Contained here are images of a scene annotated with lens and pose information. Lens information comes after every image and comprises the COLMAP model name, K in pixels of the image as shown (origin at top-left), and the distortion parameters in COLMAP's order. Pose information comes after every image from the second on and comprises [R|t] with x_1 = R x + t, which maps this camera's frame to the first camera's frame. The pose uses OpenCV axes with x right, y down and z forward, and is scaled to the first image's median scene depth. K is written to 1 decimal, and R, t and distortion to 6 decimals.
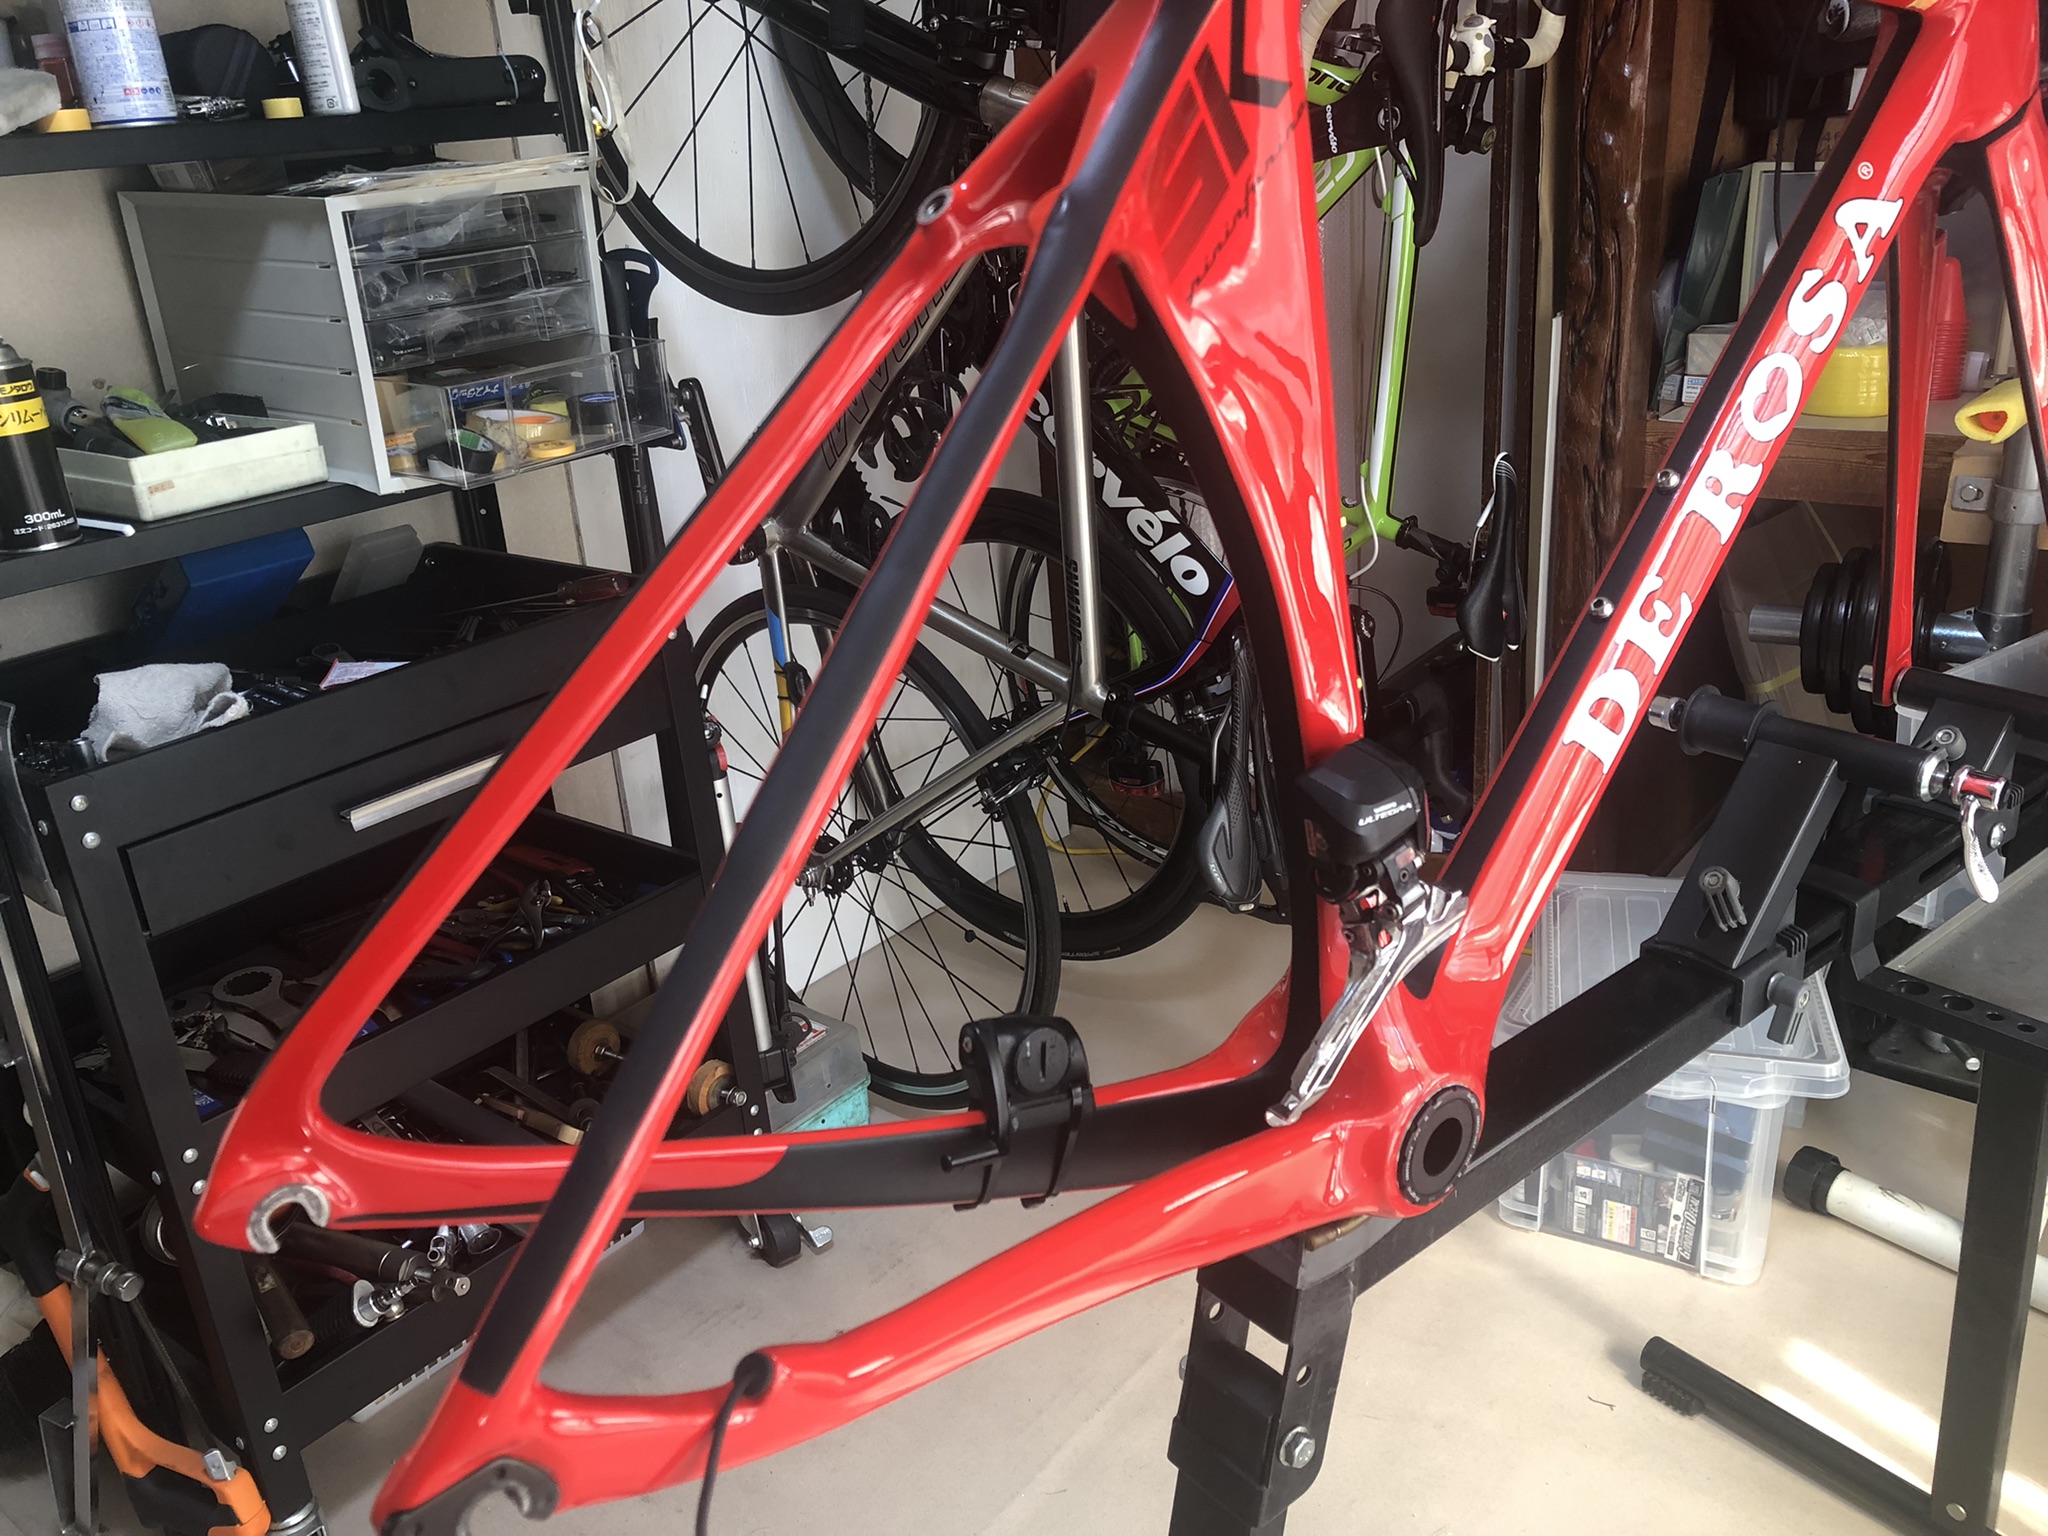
lens RADIAL K [[1677.0, 0, 1024.0], [0, 1677.0, 768.0], [0, 0, 1]] dist [0.014832, 0.010841]
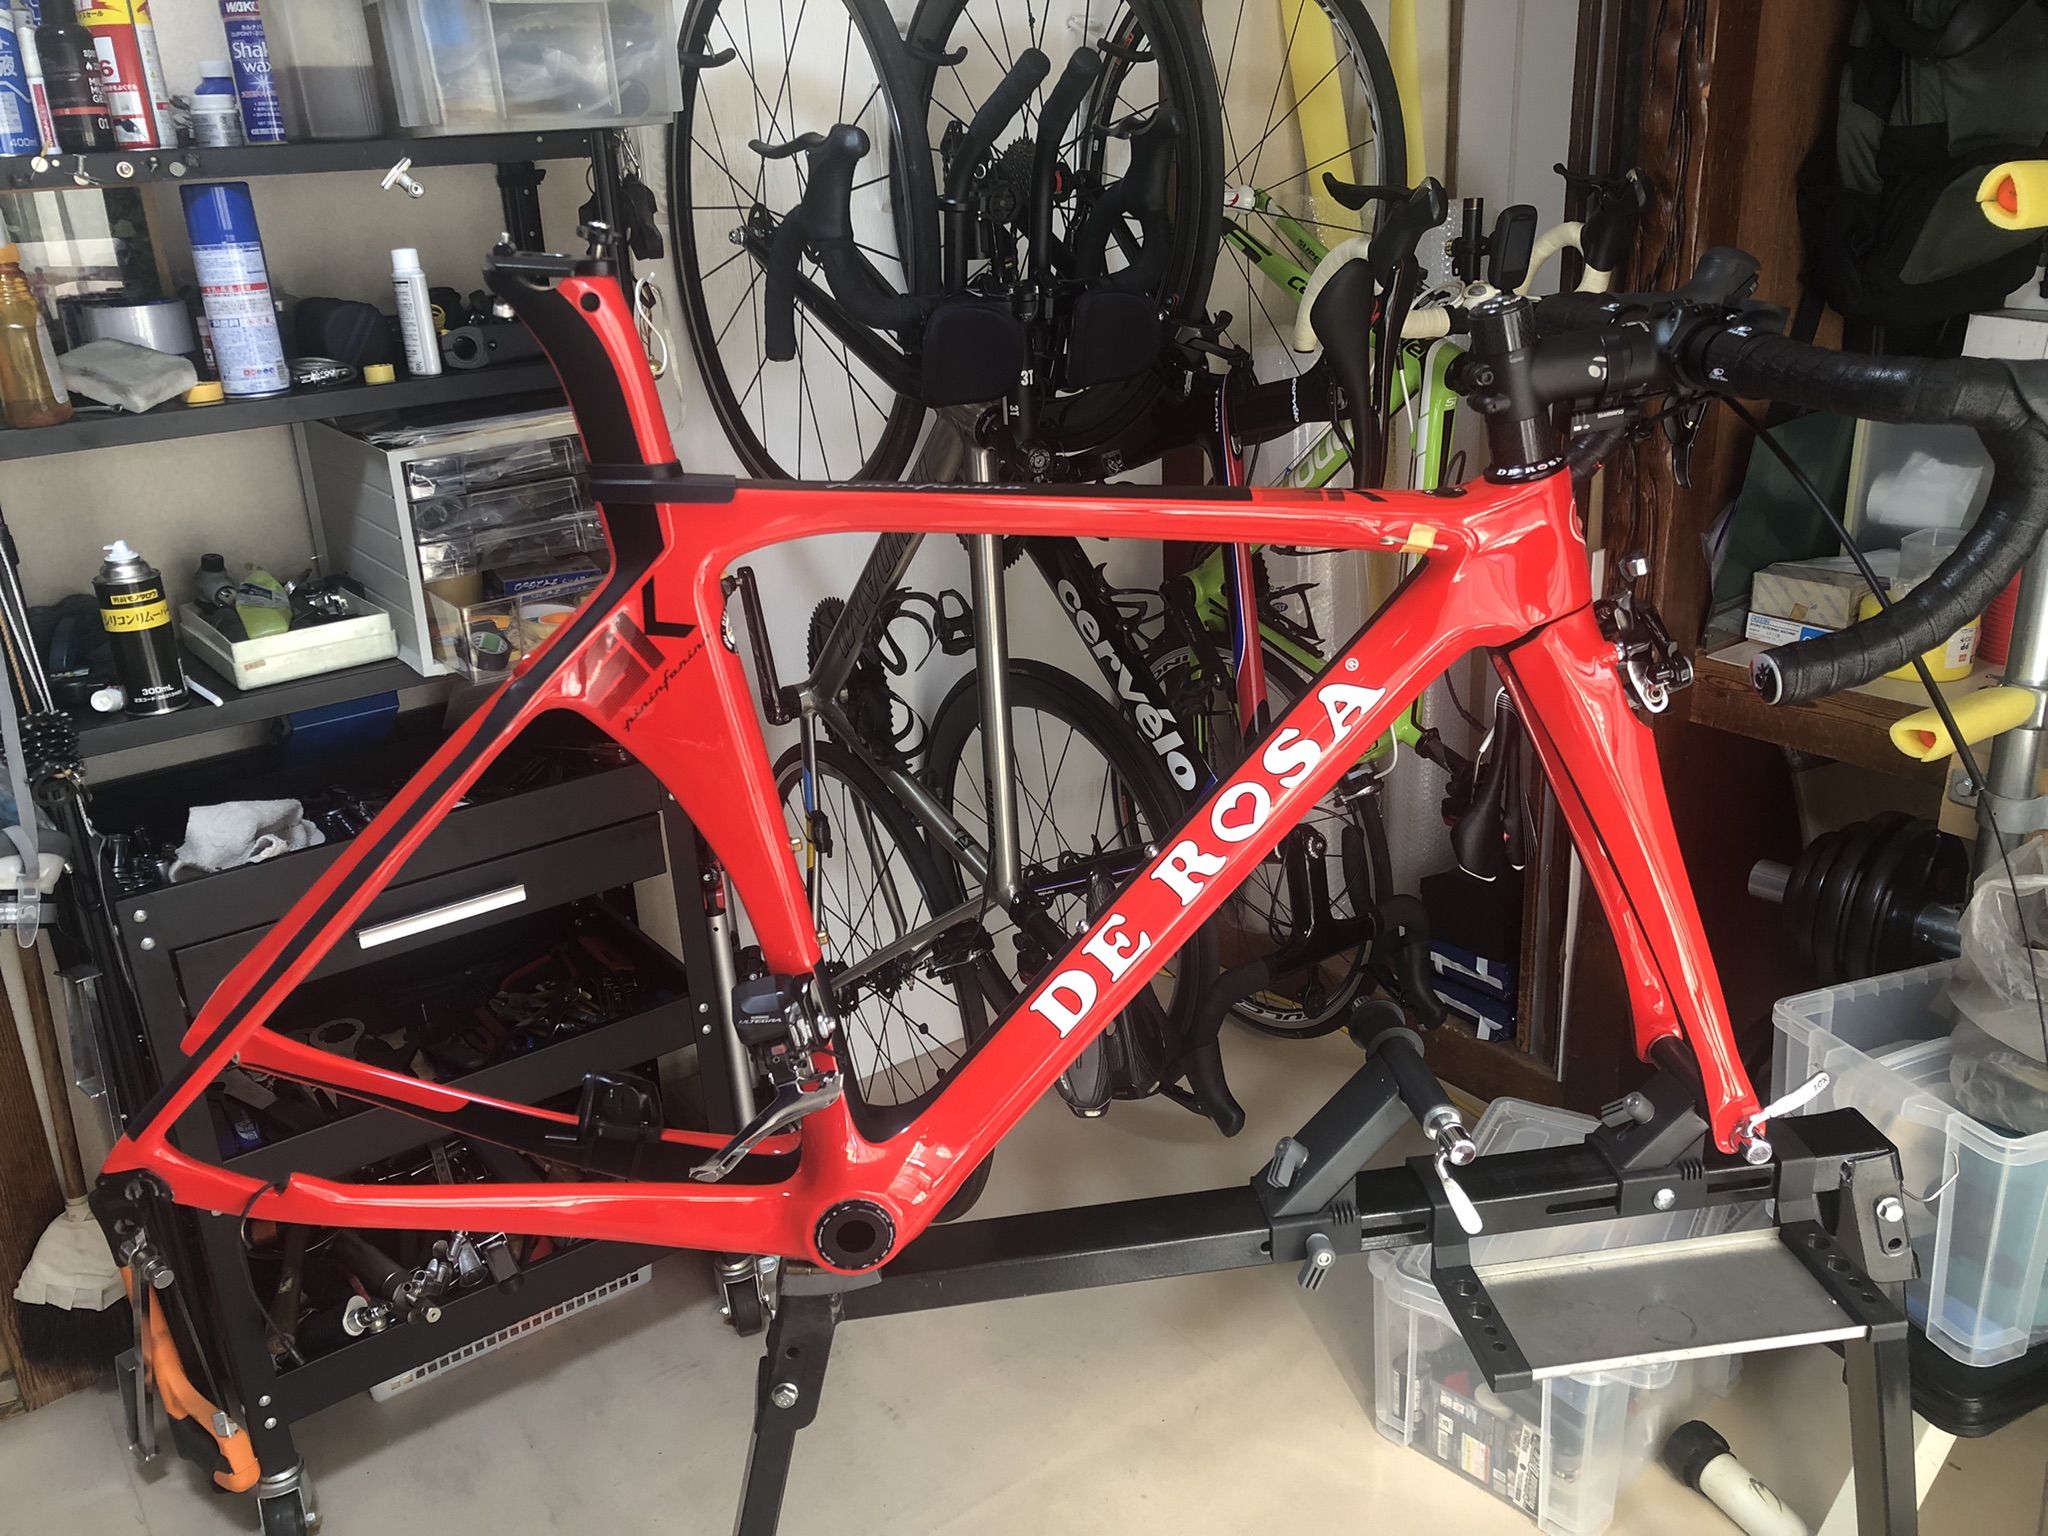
lens RADIAL K [[1660.9, 0, 1030.6], [0, 1660.9, 747.9], [0, 0, 1]] dist [0.011740, 0.003765]
pose [[0.963072, 0.111689, -0.244985, 0.320094], [-0.113016, 0.993555, 0.008681, -0.154300], [0.244376, 0.019327, 0.969488, -0.073693]]
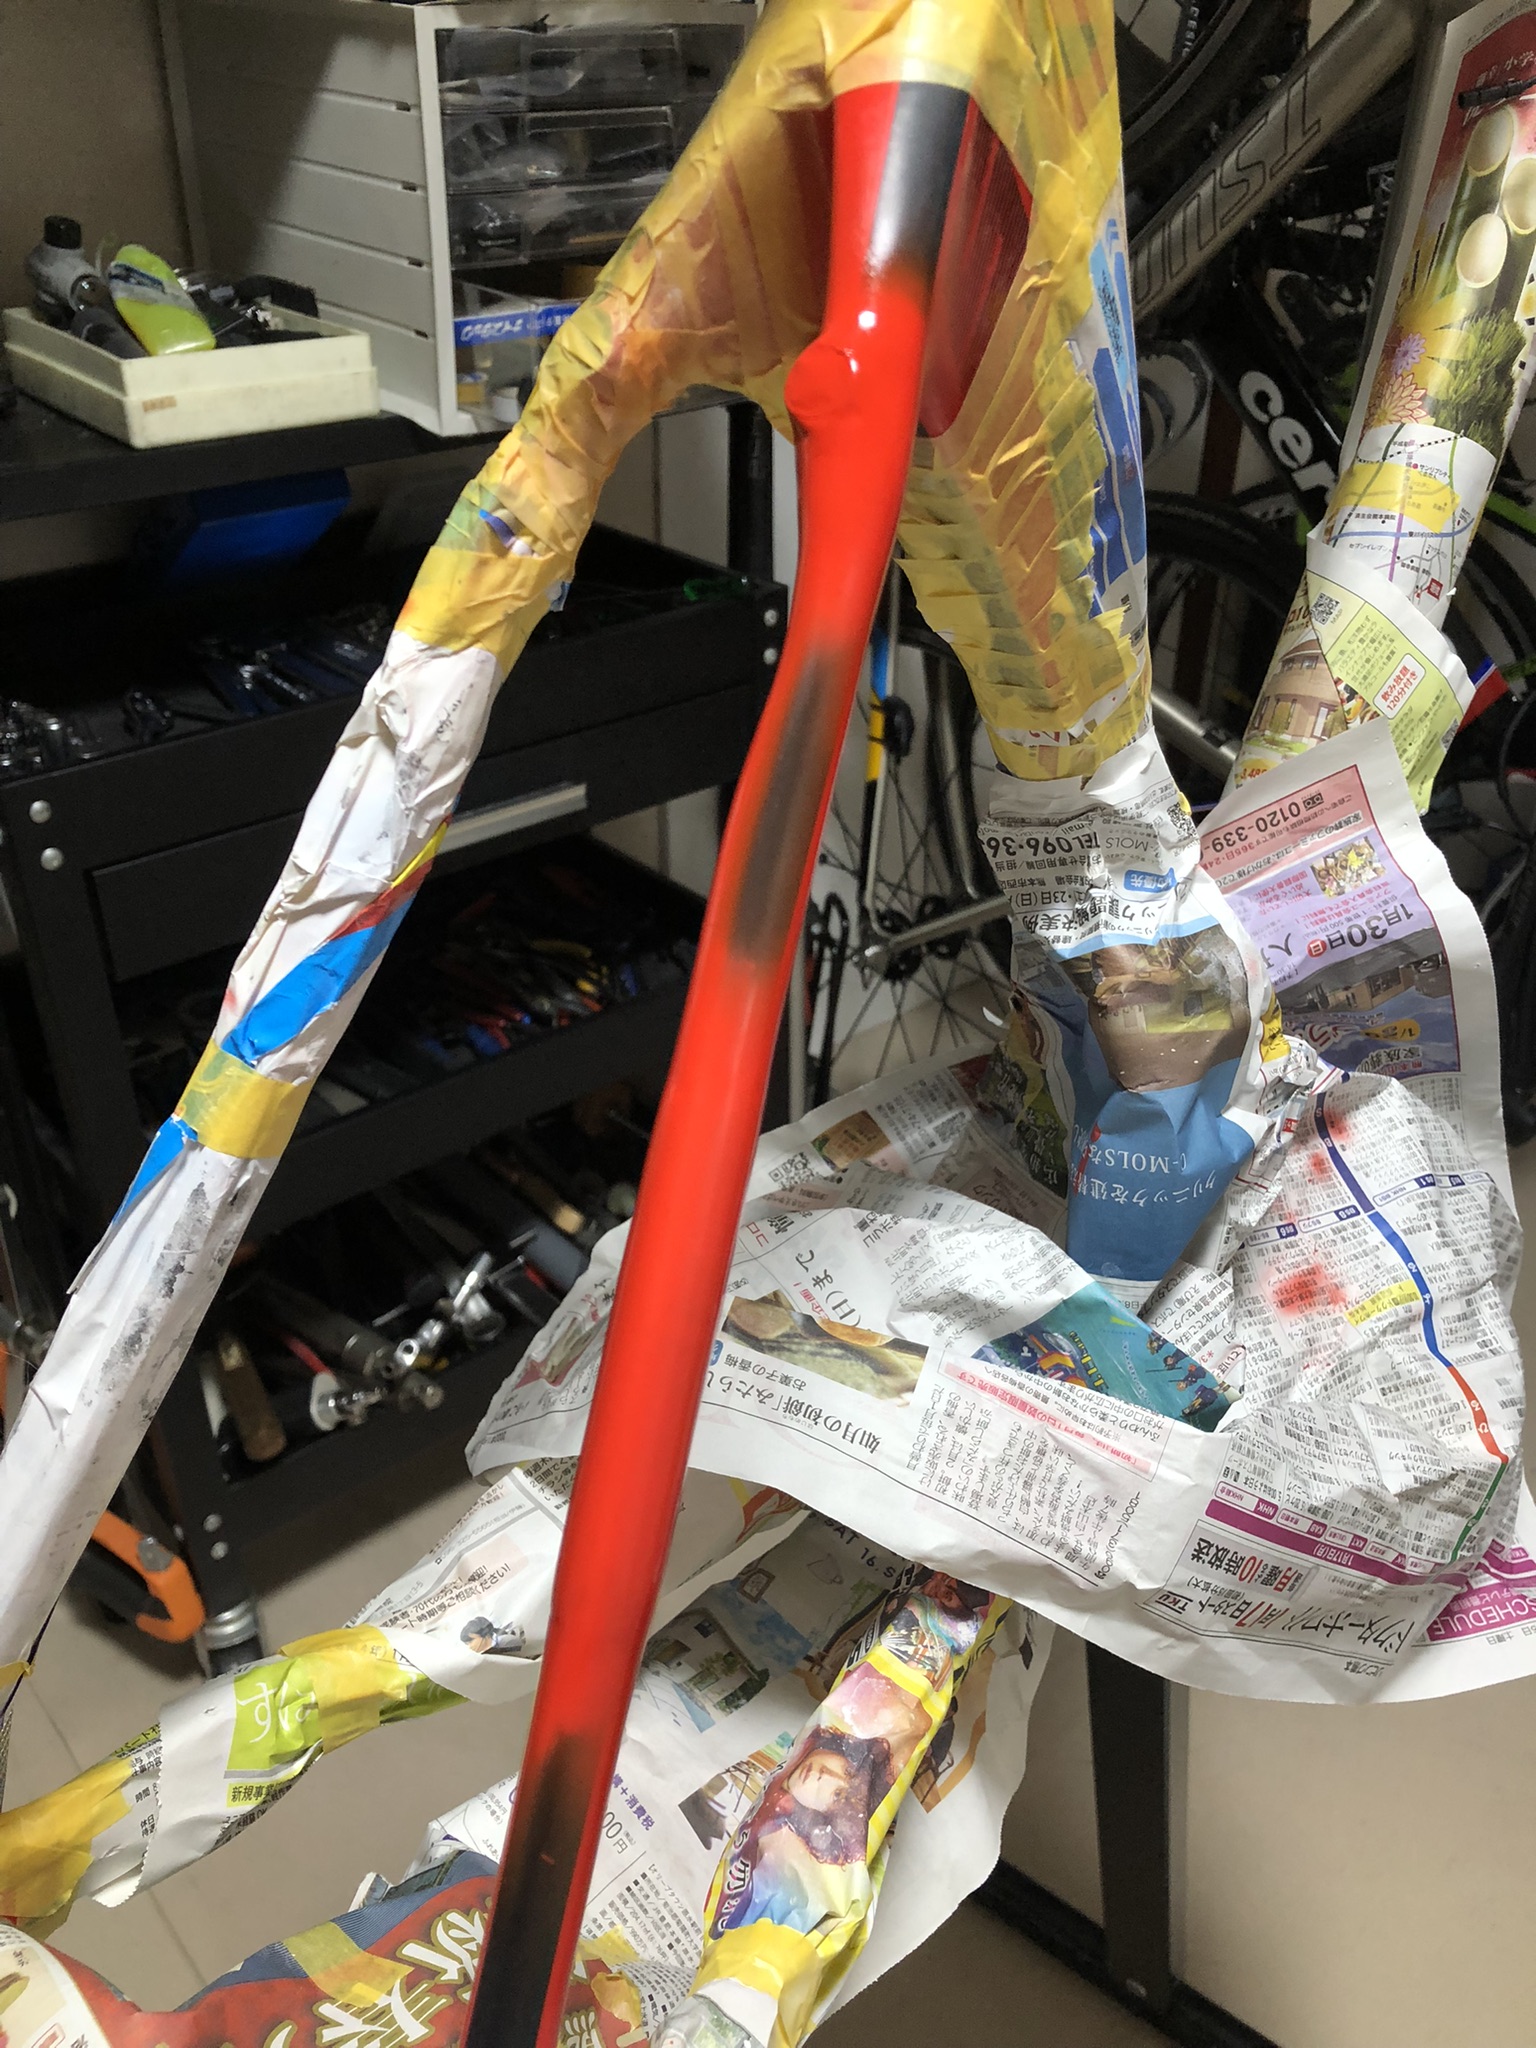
lens RADIAL K [[1677.0, 0, 741.0], [0, 1677.0, 1035.5], [0, 0, 1]] dist [0.014832, 0.010841]
pose [[0.976398, 0.164429, -0.140038, -0.085940], [-0.138587, 0.974278, 0.177694, -0.045981], [0.165654, -0.154093, 0.974071, 0.206537]]
